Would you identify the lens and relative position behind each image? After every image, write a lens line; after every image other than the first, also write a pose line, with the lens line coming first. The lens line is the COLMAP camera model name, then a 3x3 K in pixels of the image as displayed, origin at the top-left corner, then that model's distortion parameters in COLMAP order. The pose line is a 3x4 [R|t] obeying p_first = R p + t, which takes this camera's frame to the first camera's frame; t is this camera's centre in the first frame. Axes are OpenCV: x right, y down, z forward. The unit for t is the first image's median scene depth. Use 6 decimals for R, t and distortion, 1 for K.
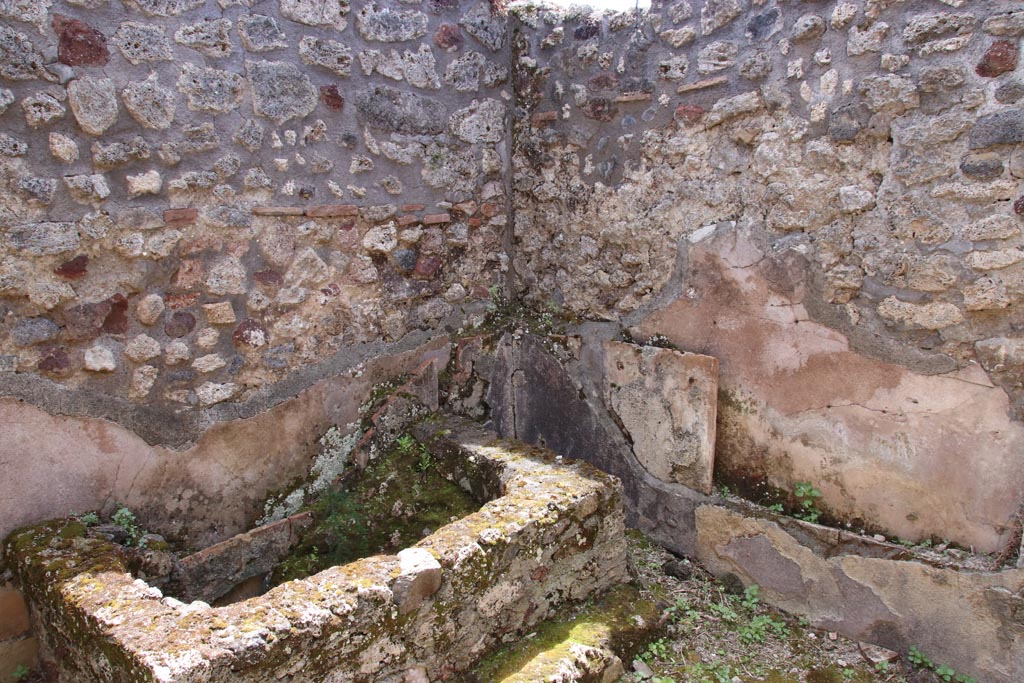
lens RADIAL K [[854.7, 0, 514.0], [0, 854.7, 344.3], [0, 0, 1]] dist [-0.156273, 0.151002]
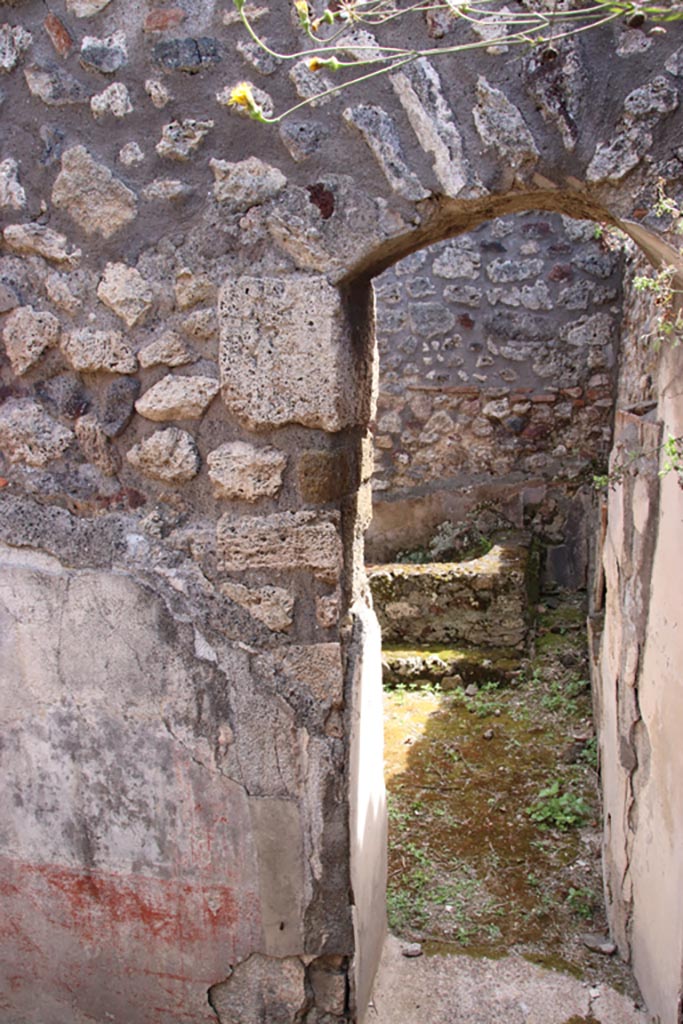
lens RADIAL K [[854.7, 0, 333.2], [0, 854.7, 515.3], [0, 0, 1]] dist [-0.156273, 0.151002]
pose [[0.509125, 0.151072, -0.847330, 1.192430], [-0.159813, 0.983949, 0.079406, -0.009681], [0.845725, 0.094987, 0.525096, -0.055382]]
